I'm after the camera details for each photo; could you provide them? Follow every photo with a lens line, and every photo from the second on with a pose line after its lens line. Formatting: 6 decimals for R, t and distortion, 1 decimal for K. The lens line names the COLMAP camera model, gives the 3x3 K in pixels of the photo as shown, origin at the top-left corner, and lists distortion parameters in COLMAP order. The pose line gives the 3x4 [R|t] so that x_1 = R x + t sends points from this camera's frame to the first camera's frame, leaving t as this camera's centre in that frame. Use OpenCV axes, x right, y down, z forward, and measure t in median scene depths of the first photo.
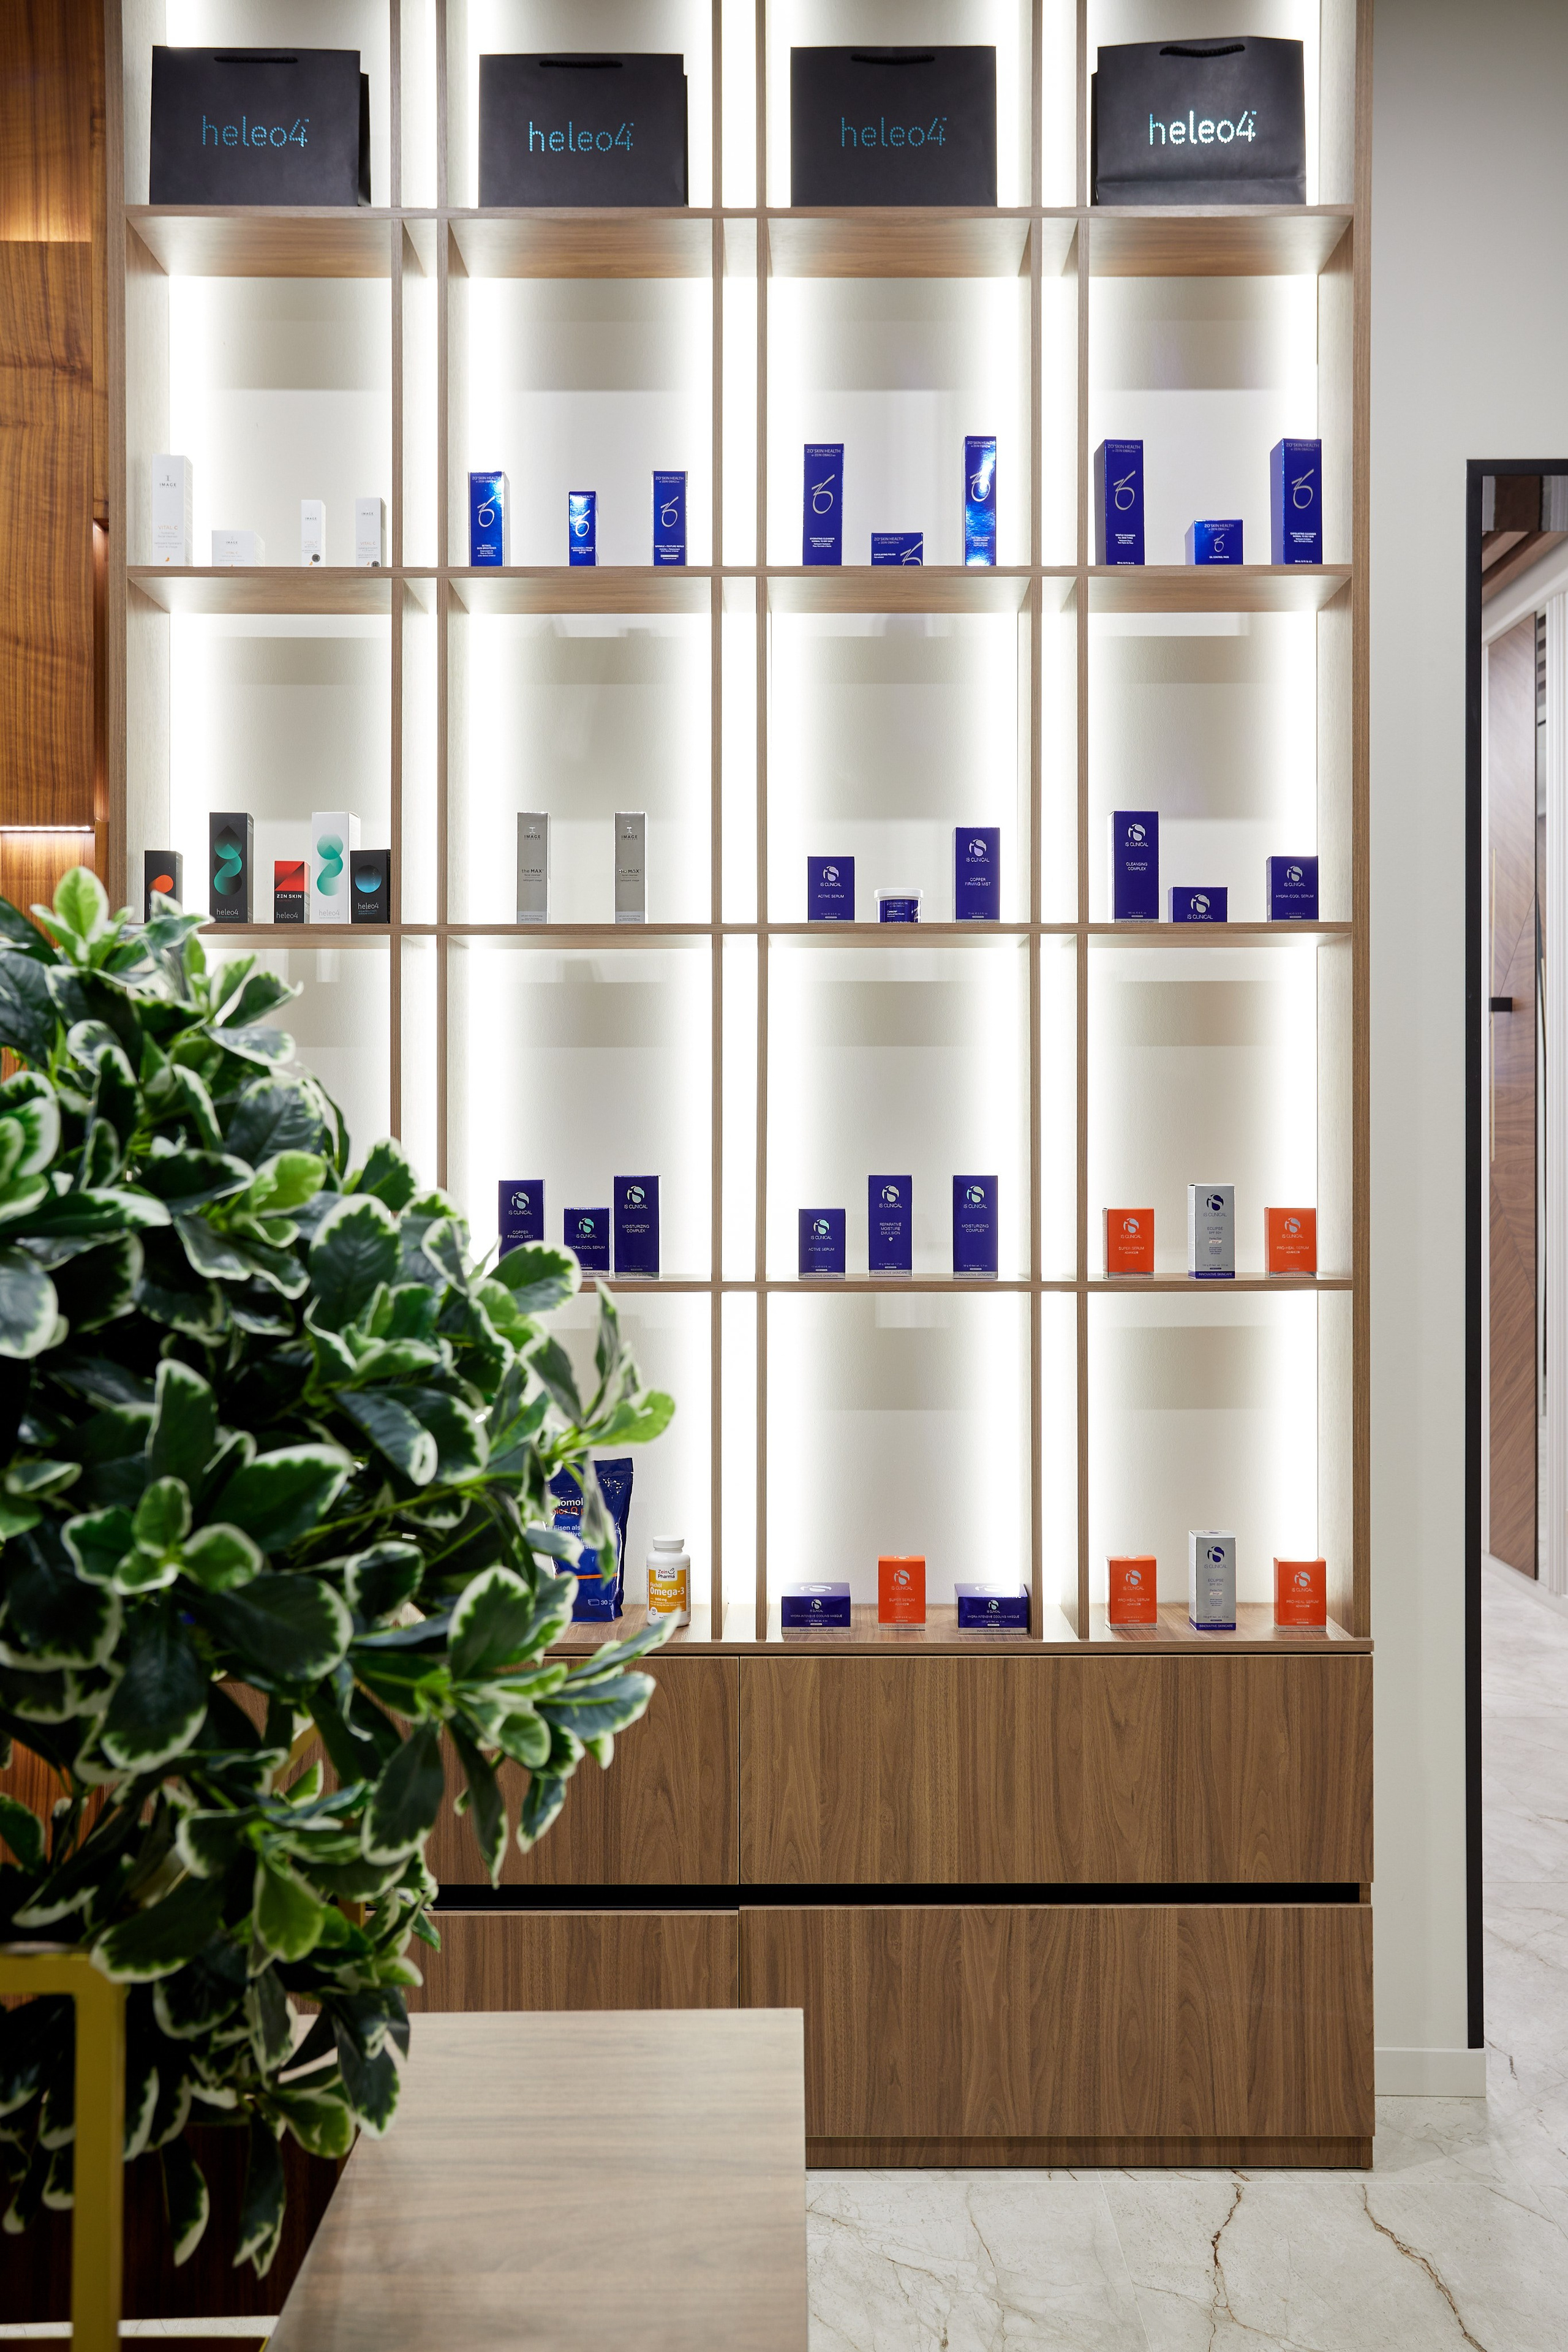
lens RADIAL K [[2057.8, 0, 789.0], [0, 2057.8, 1161.9], [0, 0, 1]] dist [-0.016781, 0.093875]
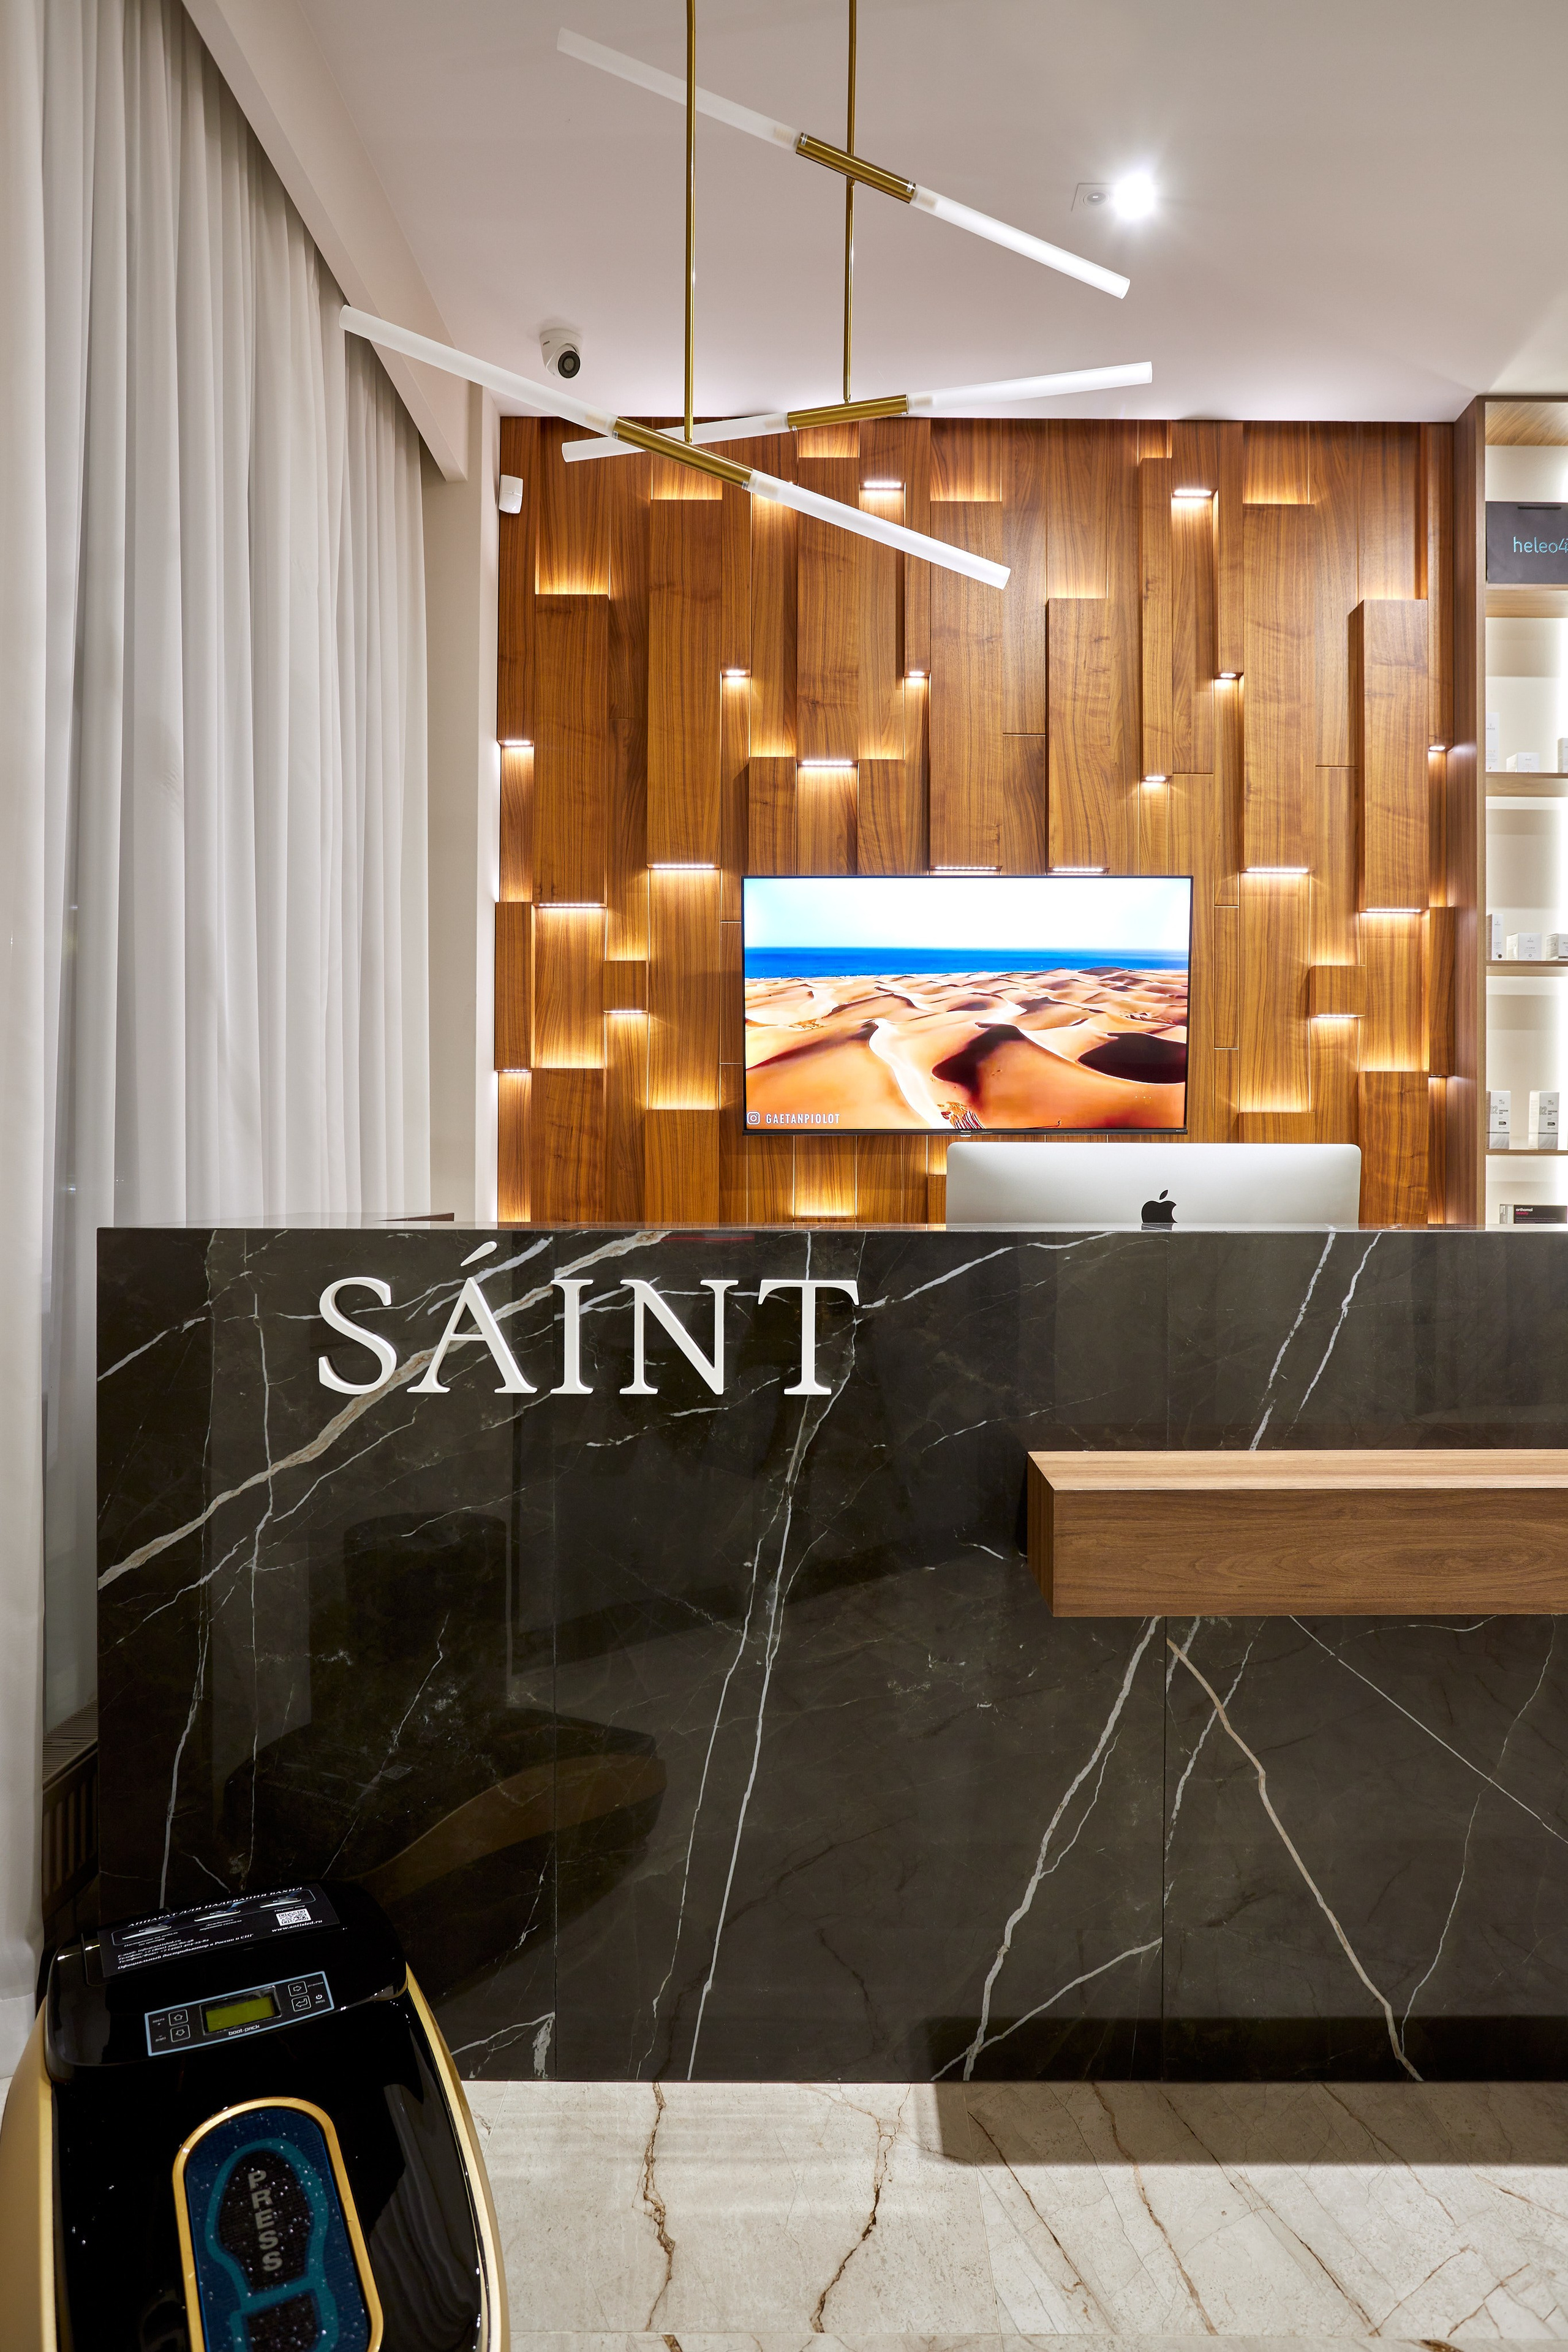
lens RADIAL K [[1443.8, 0, 774.5], [0, 1443.8, 1191.3], [0, 0, 1]] dist [-0.062385, 0.047621]
pose [[0.999991, 0.003520, -0.002427, -0.969571], [-0.003508, 0.999982, 0.004836, 0.092370], [0.002444, -0.004827, 0.999985, -0.308122]]
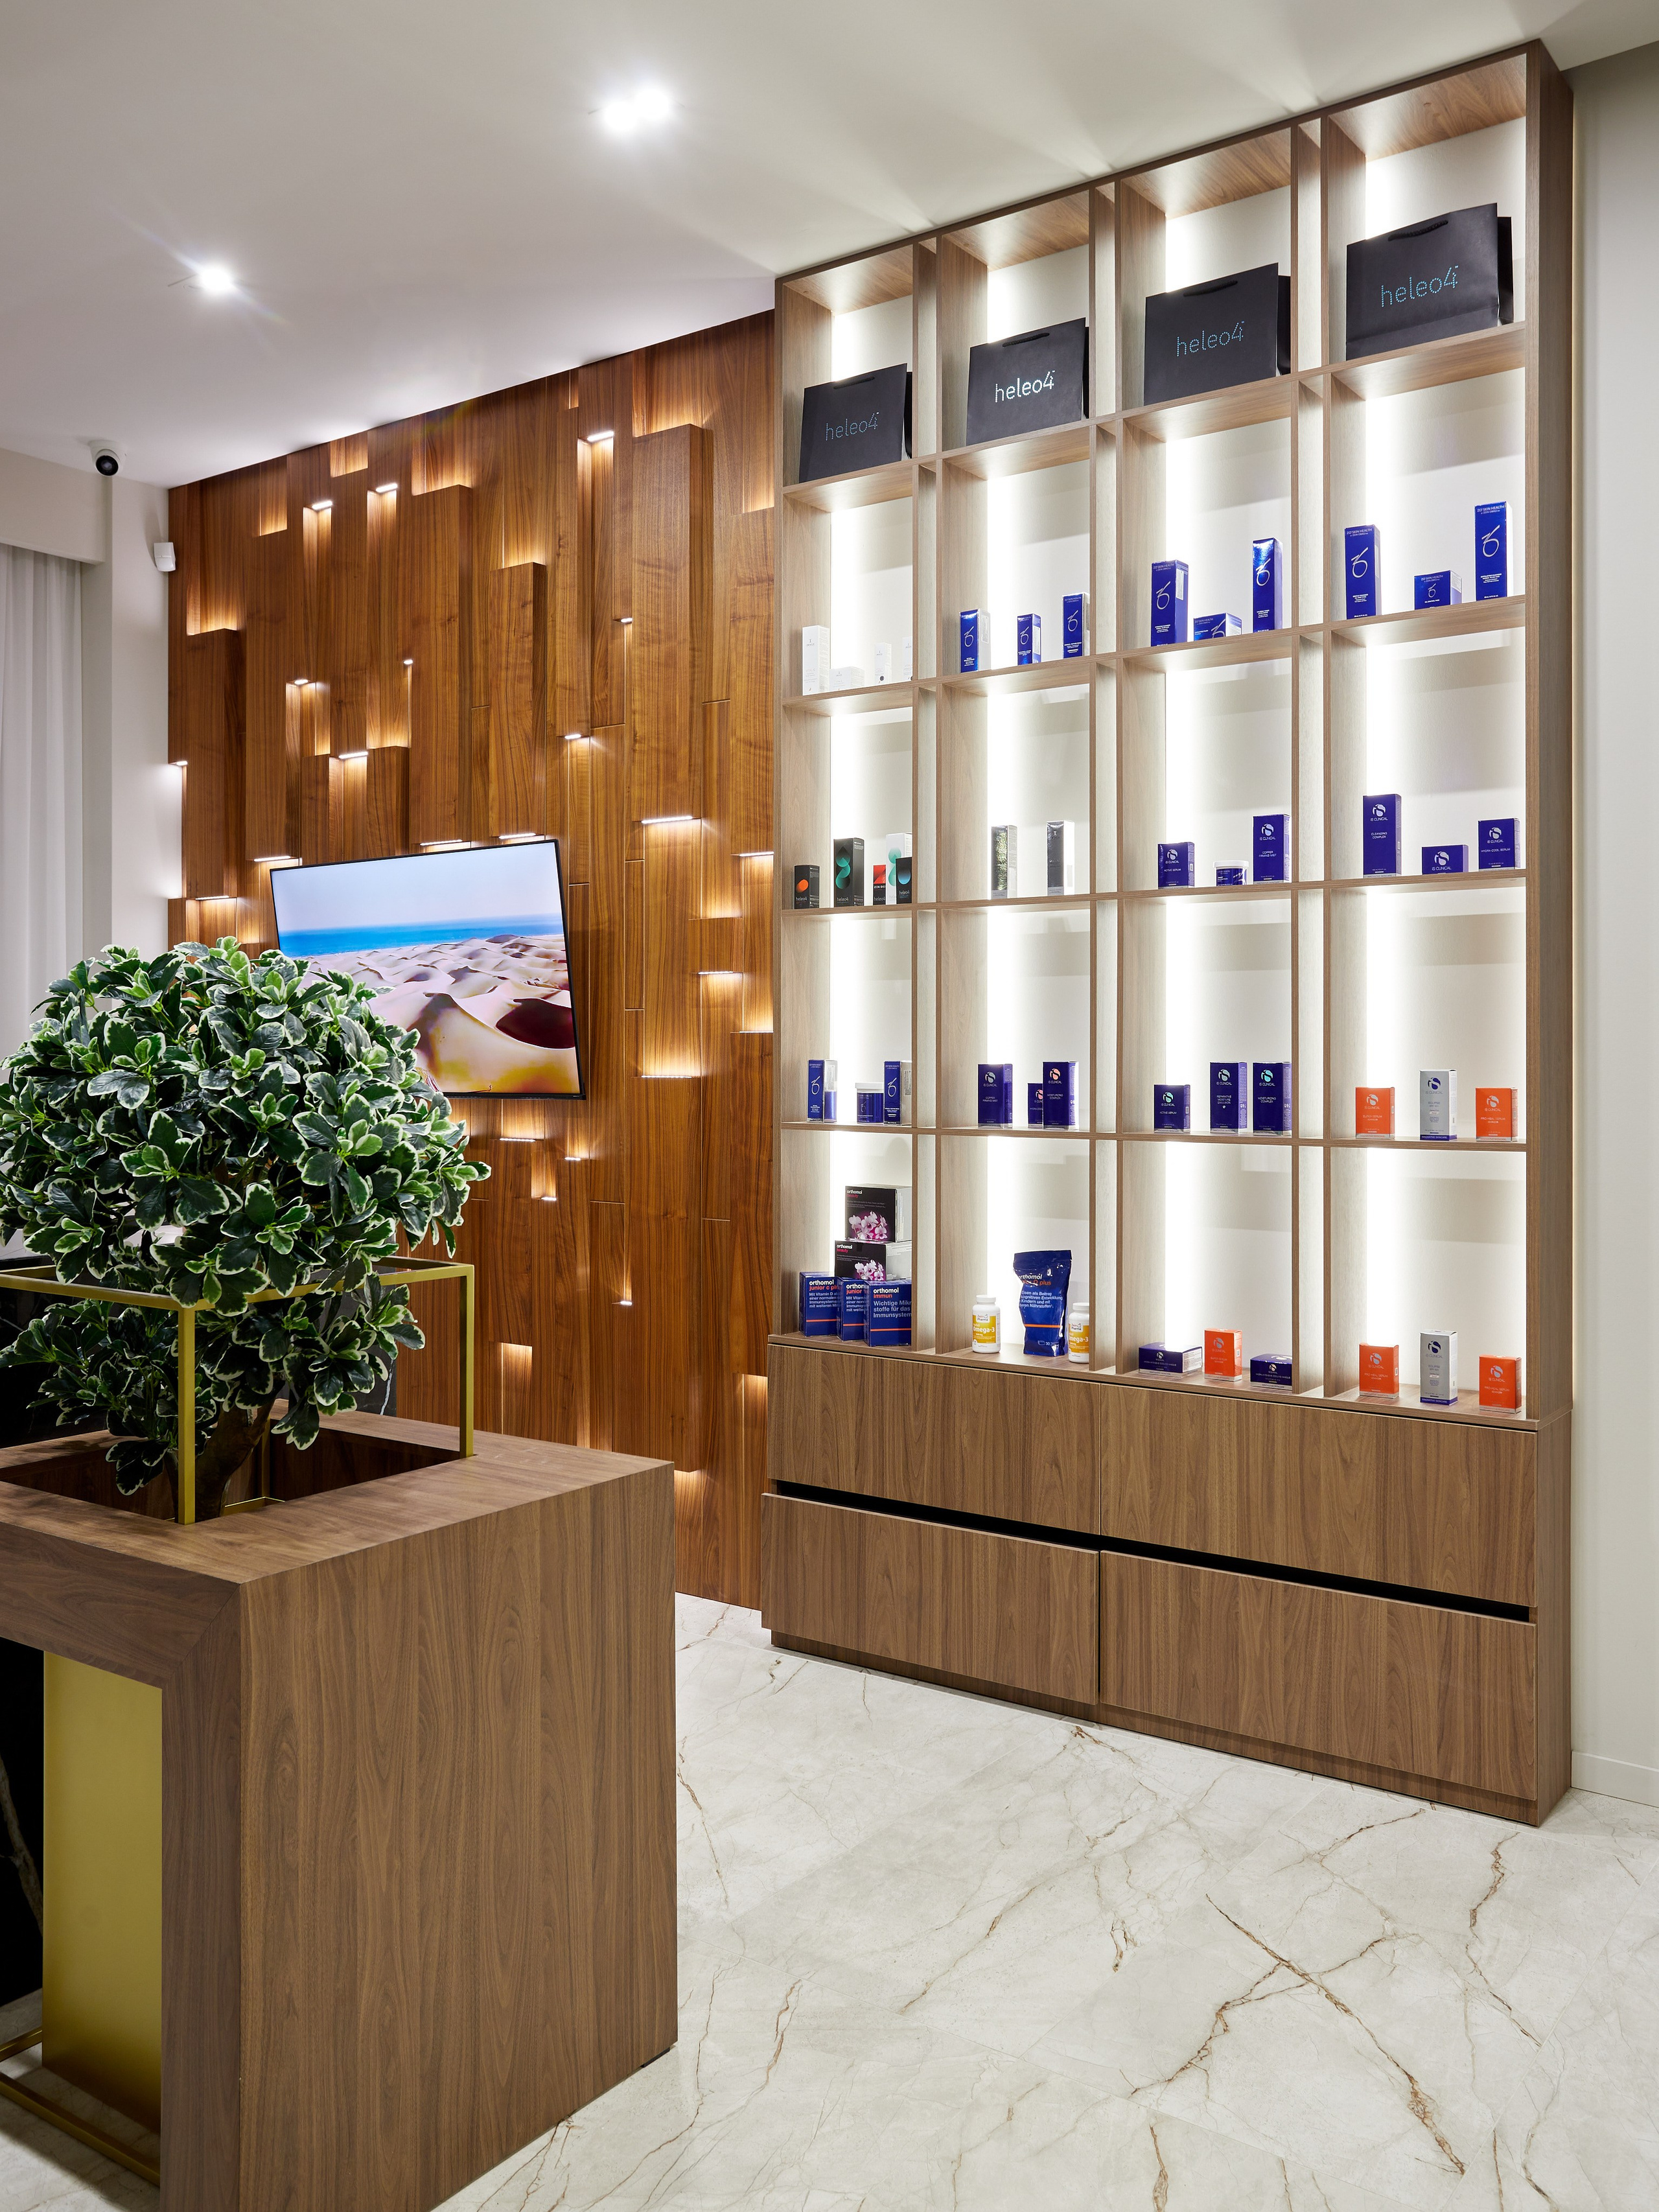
lens RADIAL K [[1840.2, 0, 830.5], [0, 1840.2, 1050.4], [0, 0, 1]] dist [-0.046959, 0.112109]
pose [[0.810620, 0.000653, -0.585572, 0.589454], [-0.001379, 0.999999, -0.000794, -0.000229], [0.585570, 0.001452, 0.810620, -0.195284]]
